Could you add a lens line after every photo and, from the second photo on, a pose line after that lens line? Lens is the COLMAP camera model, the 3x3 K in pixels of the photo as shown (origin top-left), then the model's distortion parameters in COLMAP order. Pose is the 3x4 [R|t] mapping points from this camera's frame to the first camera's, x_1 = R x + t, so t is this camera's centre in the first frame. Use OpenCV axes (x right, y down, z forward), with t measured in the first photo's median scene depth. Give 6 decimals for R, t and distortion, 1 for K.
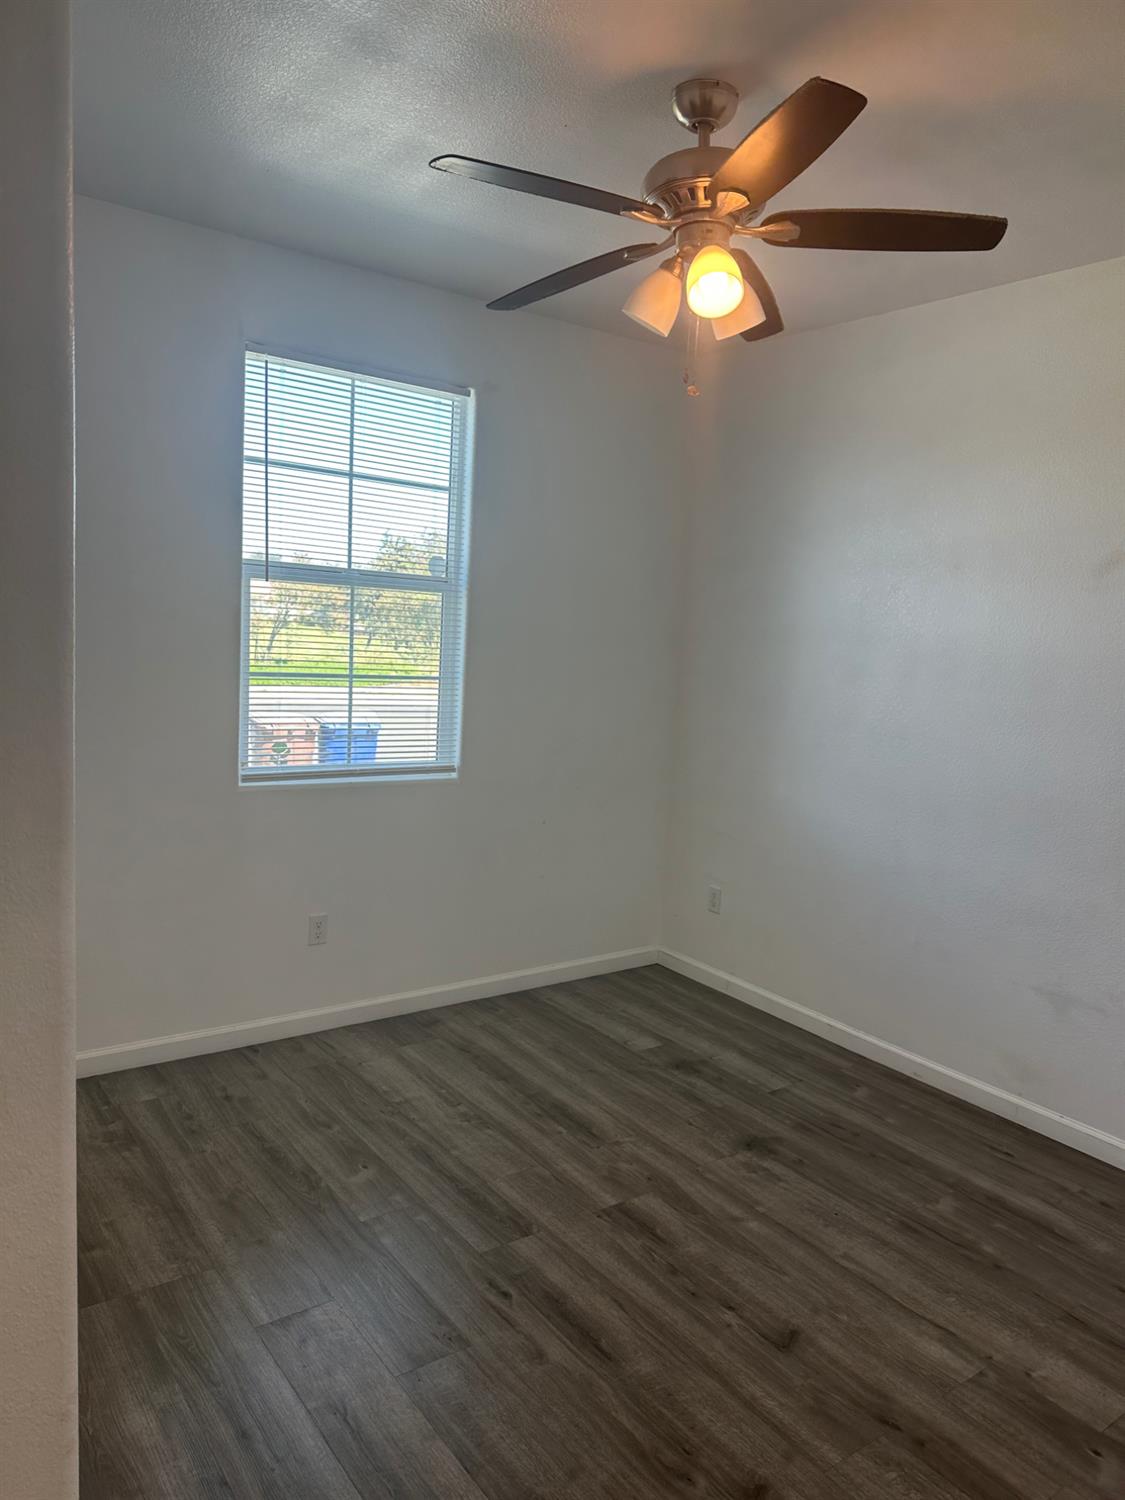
lens RADIAL K [[1058.6, 0, 562.5], [0, 1058.6, 750.0], [0, 0, 1]] dist [0.055951, -0.031344]
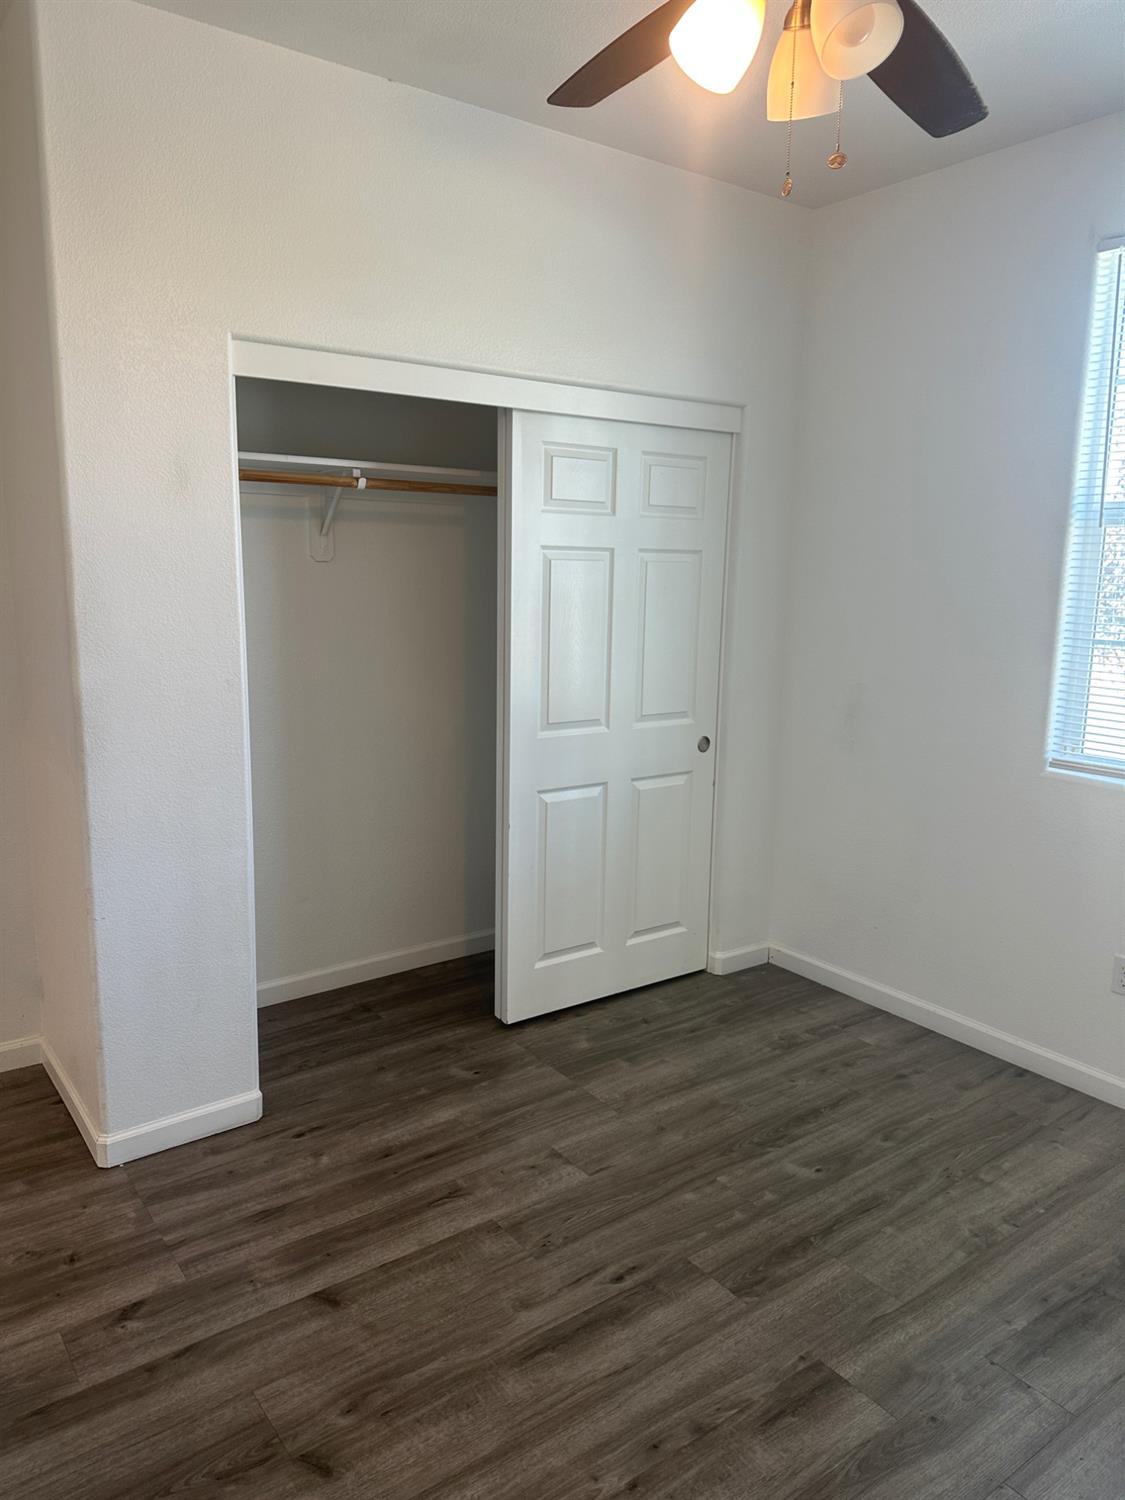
lens RADIAL K [[1071.6, 0, 562.5], [0, 1071.6, 750.0], [0, 0, 1]] dist [0.003737, -0.009291]
pose [[0.016152, 0.120316, -0.992604, 0.693199], [-0.144509, 0.982592, 0.116751, -0.030623], [0.989372, 0.141554, 0.033258, 0.743993]]
